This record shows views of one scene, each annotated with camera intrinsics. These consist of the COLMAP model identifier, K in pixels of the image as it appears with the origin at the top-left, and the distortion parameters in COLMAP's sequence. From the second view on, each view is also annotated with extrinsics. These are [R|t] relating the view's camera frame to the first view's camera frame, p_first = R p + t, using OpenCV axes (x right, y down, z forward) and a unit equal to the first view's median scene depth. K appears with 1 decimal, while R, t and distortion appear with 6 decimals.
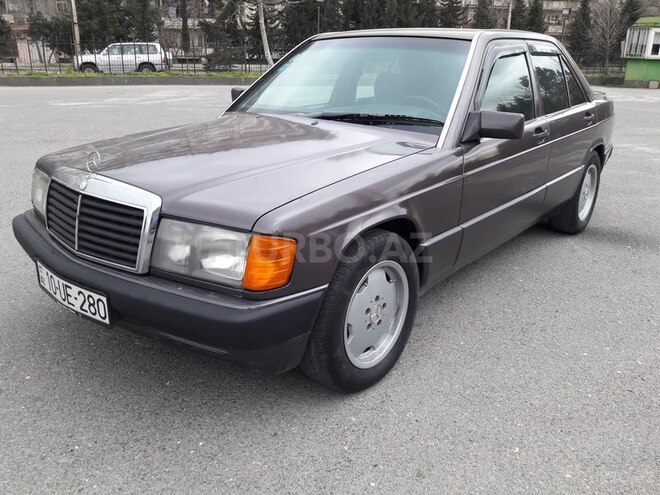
lens RADIAL K [[539.0, 0, 330.0], [0, 539.0, 247.5], [0, 0, 1]] dist [-0.005057, -0.012917]
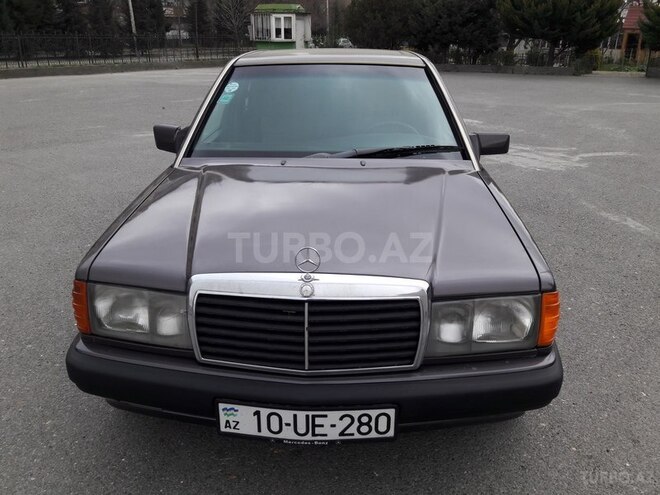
lens RADIAL K [[530.4, 0, 330.0], [0, 530.4, 247.5], [0, 0, 1]] dist [0.045603, -0.064247]
pose [[0.797594, -0.229487, 0.557834, -0.861574], [0.211199, 0.972507, 0.098107, -0.249456], [-0.565012, 0.039564, 0.824134, 0.317472]]
